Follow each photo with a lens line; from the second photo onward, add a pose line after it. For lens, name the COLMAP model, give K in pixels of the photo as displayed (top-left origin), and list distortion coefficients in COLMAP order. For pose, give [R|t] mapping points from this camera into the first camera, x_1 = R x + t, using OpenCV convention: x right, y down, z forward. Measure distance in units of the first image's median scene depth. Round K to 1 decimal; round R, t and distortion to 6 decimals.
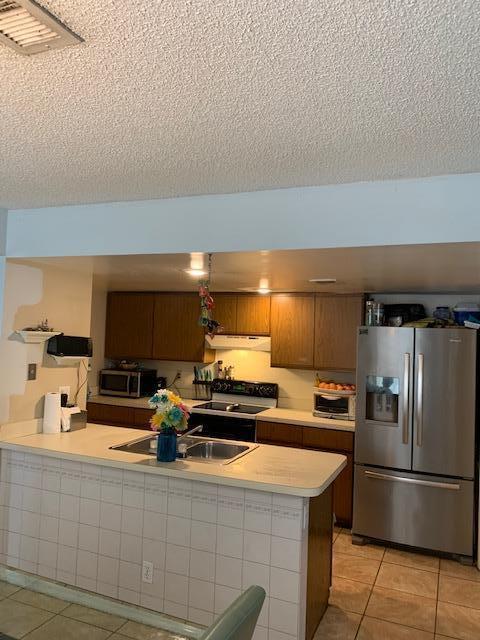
lens RADIAL K [[487.0, 0, 241.8], [0, 487.0, 308.3], [0, 0, 1]] dist [0.039177, -0.058653]
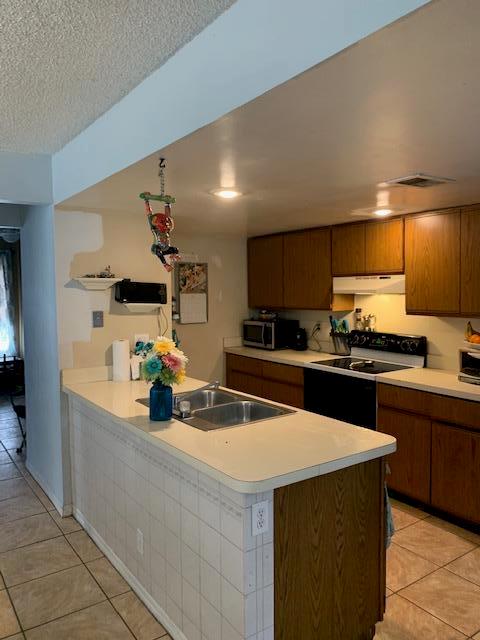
lens RADIAL K [[487.0, 0, 241.8], [0, 487.0, 308.3], [0, 0, 1]] dist [0.039177, -0.058653]
pose [[0.847945, -0.020119, -0.529702, 0.244549], [0.066435, 0.995434, 0.068541, 0.041971], [0.525905, -0.093310, 0.845410, 0.222754]]
